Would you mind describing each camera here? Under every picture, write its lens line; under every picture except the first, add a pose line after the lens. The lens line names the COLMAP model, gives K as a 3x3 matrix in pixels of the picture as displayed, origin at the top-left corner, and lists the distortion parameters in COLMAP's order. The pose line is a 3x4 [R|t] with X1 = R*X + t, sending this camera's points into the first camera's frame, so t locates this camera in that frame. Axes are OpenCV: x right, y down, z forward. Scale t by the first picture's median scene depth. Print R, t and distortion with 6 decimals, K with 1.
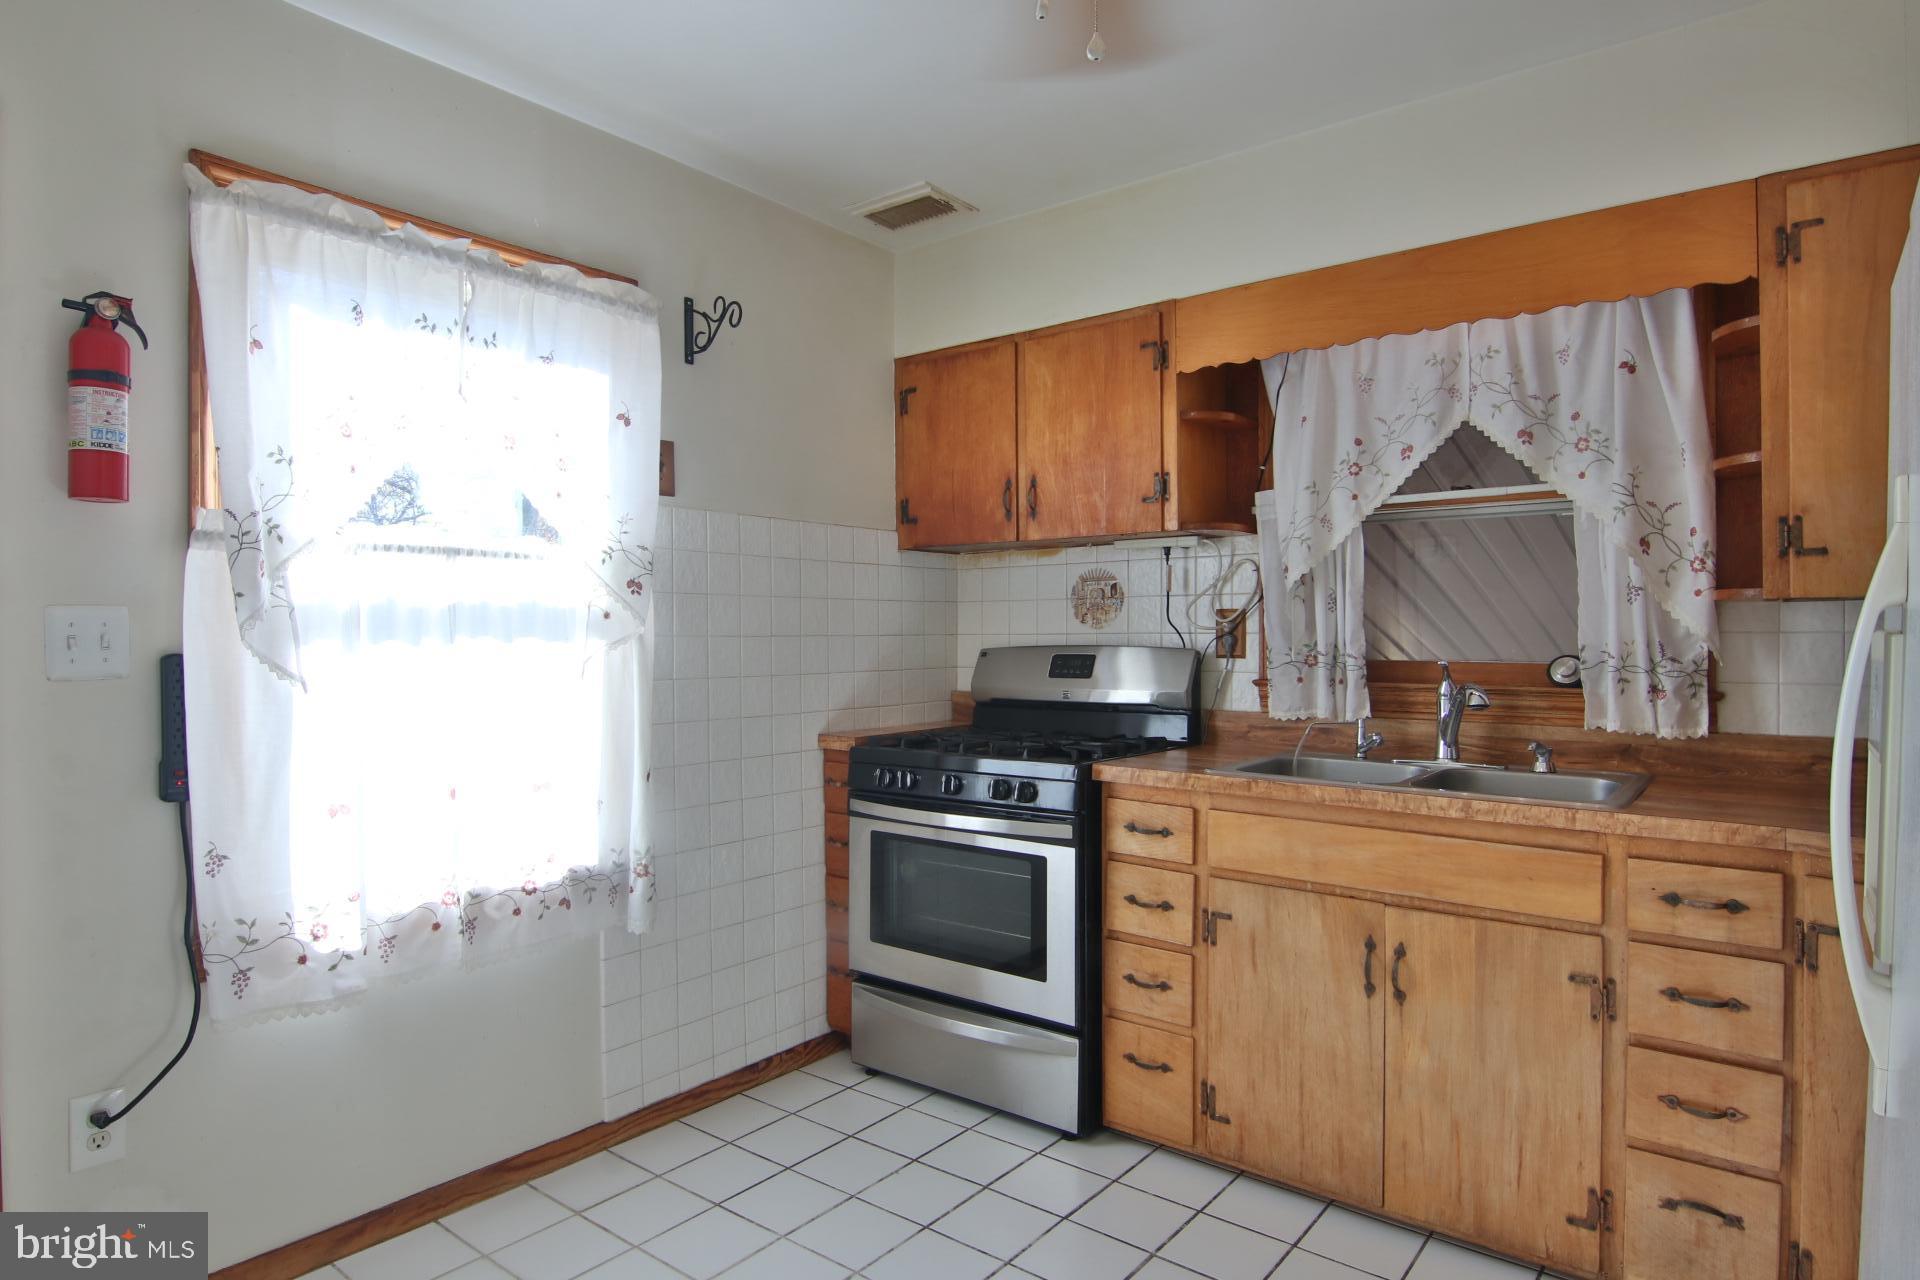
lens RADIAL K [[1083.5, 0, 953.2], [0, 1083.5, 644.6], [0, 0, 1]] dist [-0.004634, -0.012465]
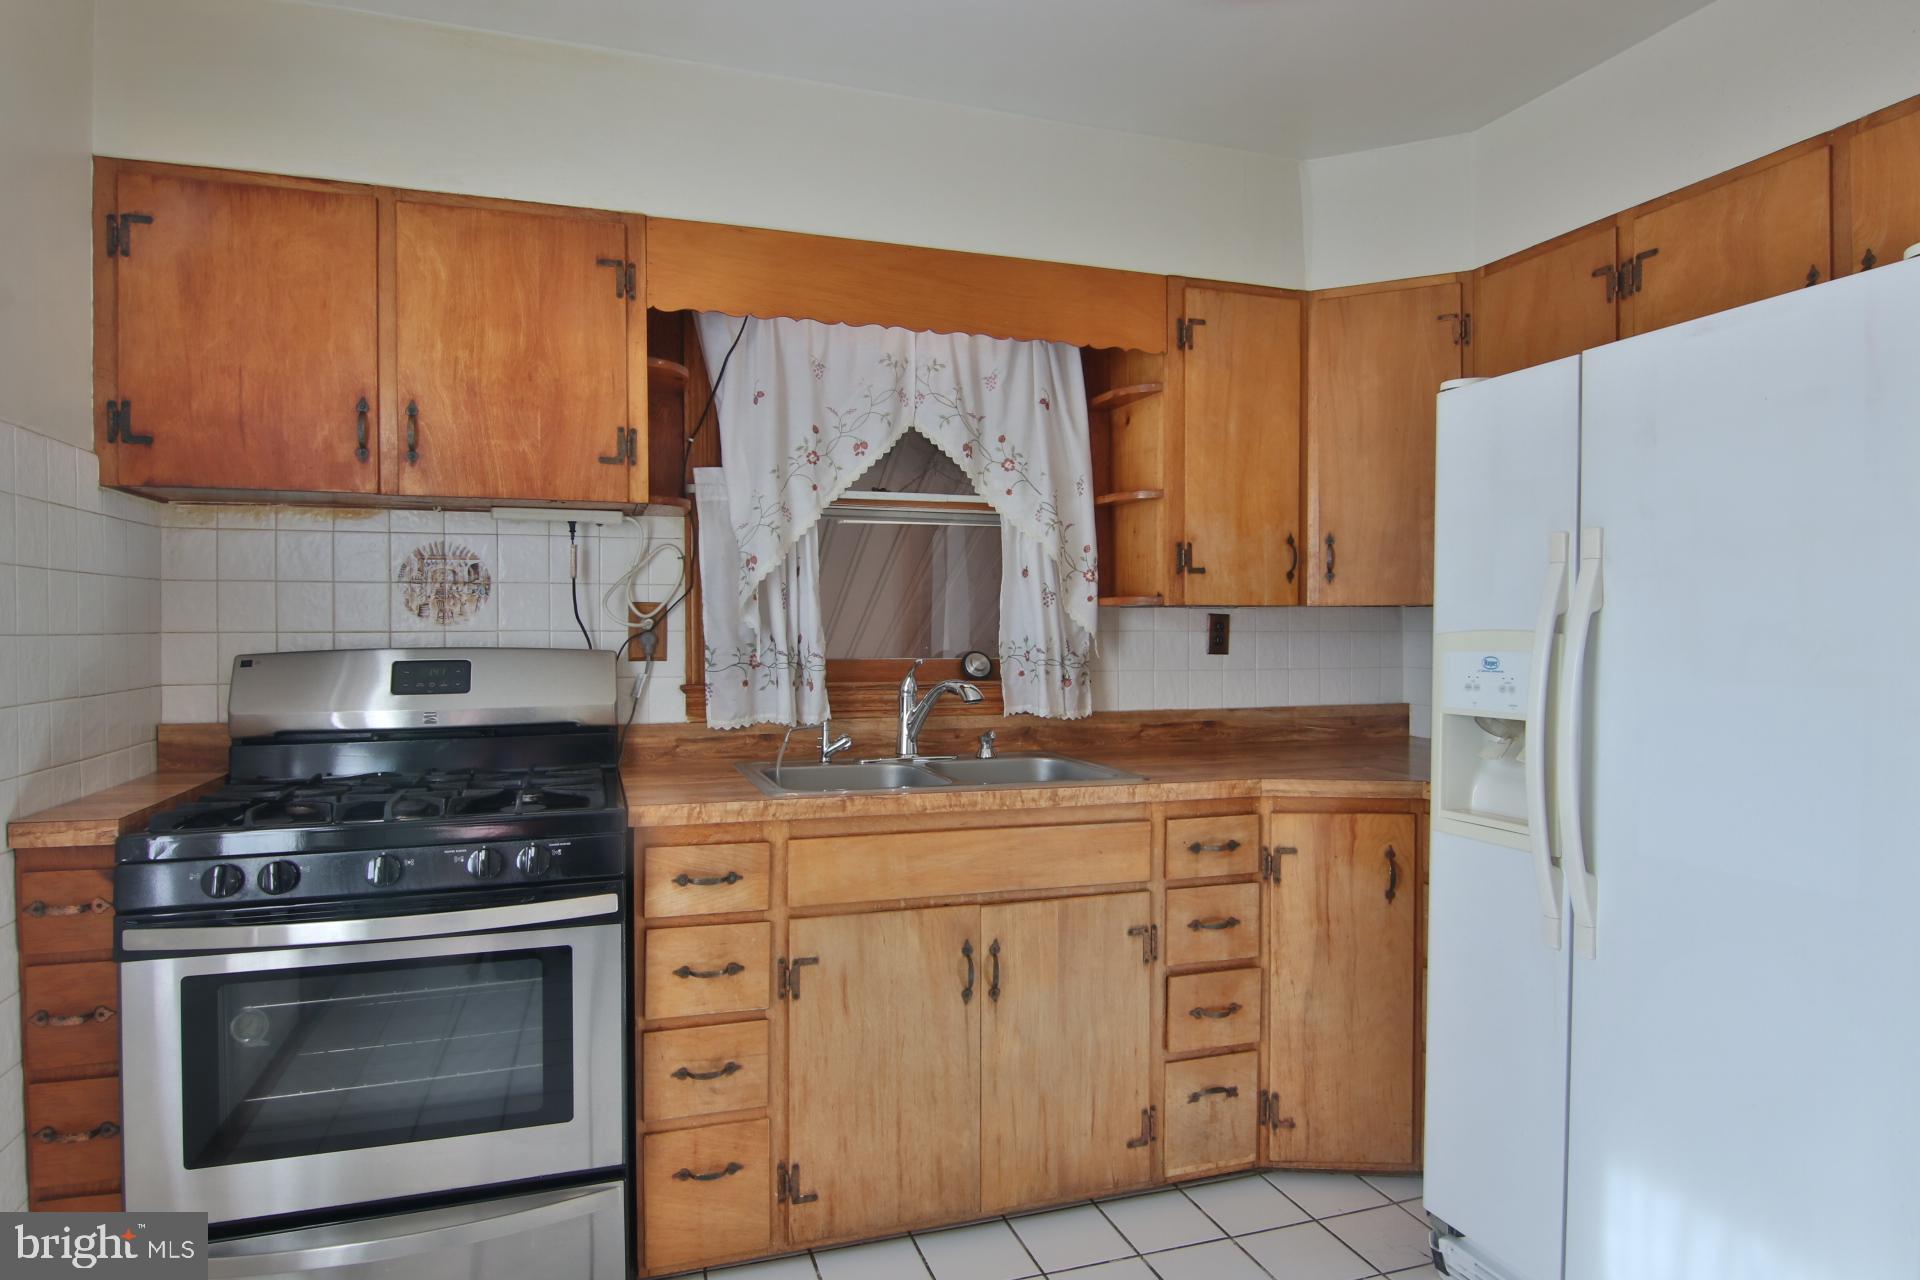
lens RADIAL K [[1083.5, 0, 958.0], [0, 1083.5, 644.9], [0, 0, 1]] dist [-0.004634, -0.012465]
pose [[0.544994, -0.008400, 0.838398, -0.380108], [0.007579, 0.999958, 0.005092, -0.002997], [-0.838406, 0.003579, 0.545035, 0.409054]]
